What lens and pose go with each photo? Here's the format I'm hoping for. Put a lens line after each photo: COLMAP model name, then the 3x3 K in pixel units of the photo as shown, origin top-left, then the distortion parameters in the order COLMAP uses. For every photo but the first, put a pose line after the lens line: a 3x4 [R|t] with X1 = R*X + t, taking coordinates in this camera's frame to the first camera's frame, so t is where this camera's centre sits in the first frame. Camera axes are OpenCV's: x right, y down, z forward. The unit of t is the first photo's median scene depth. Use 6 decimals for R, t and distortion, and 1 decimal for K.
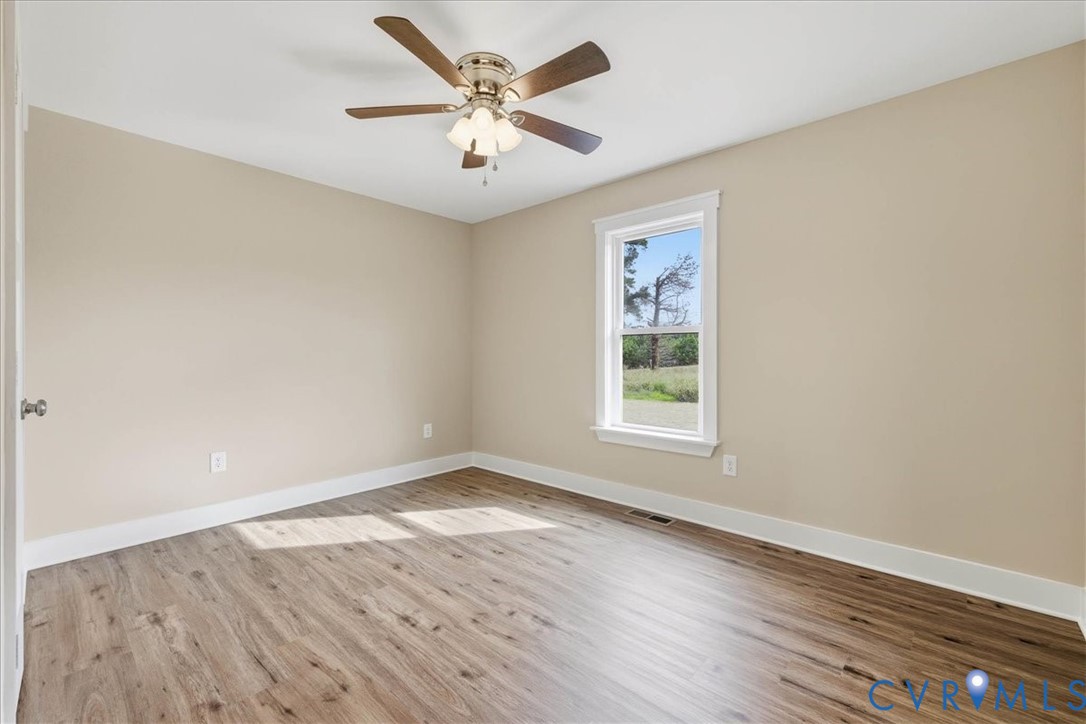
lens RADIAL K [[462.1, 0, 541.5], [0, 462.1, 356.5], [0, 0, 1]] dist [0.001568, 0.000952]
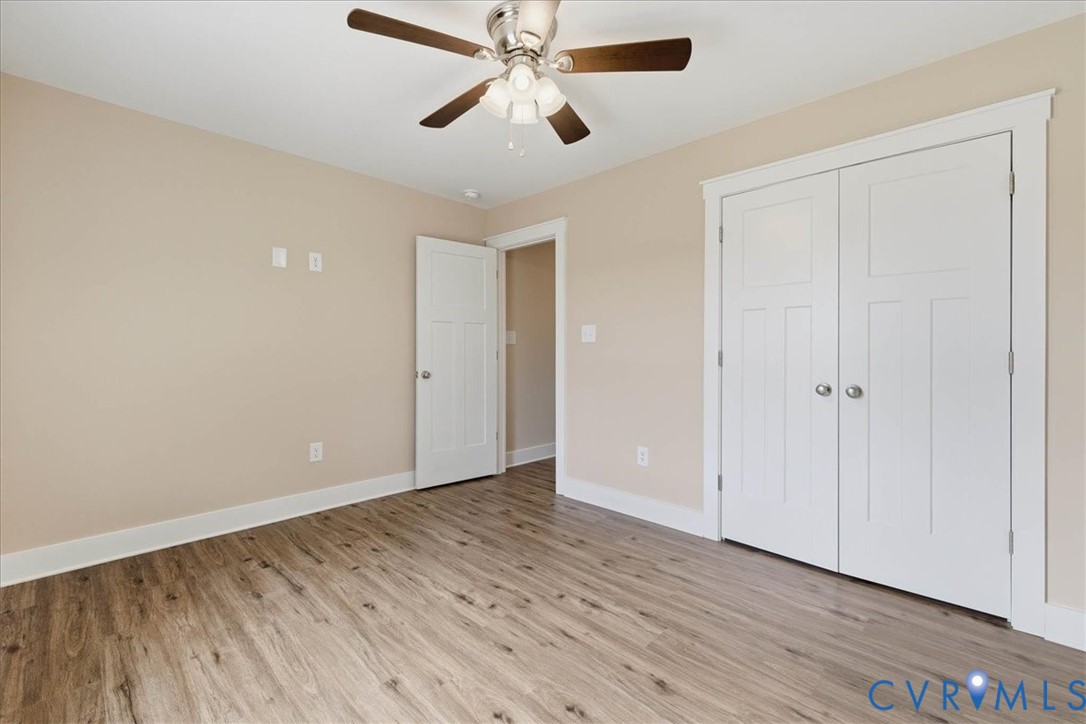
lens RADIAL K [[462.1, 0, 541.5], [0, 462.1, 356.5], [0, 0, 1]] dist [0.001568, 0.000952]
pose [[-0.999414, -0.005302, 0.033827, -0.203137], [-0.004835, 0.999892, 0.013871, -0.007693], [-0.033897, 0.013699, -0.999331, 2.005341]]
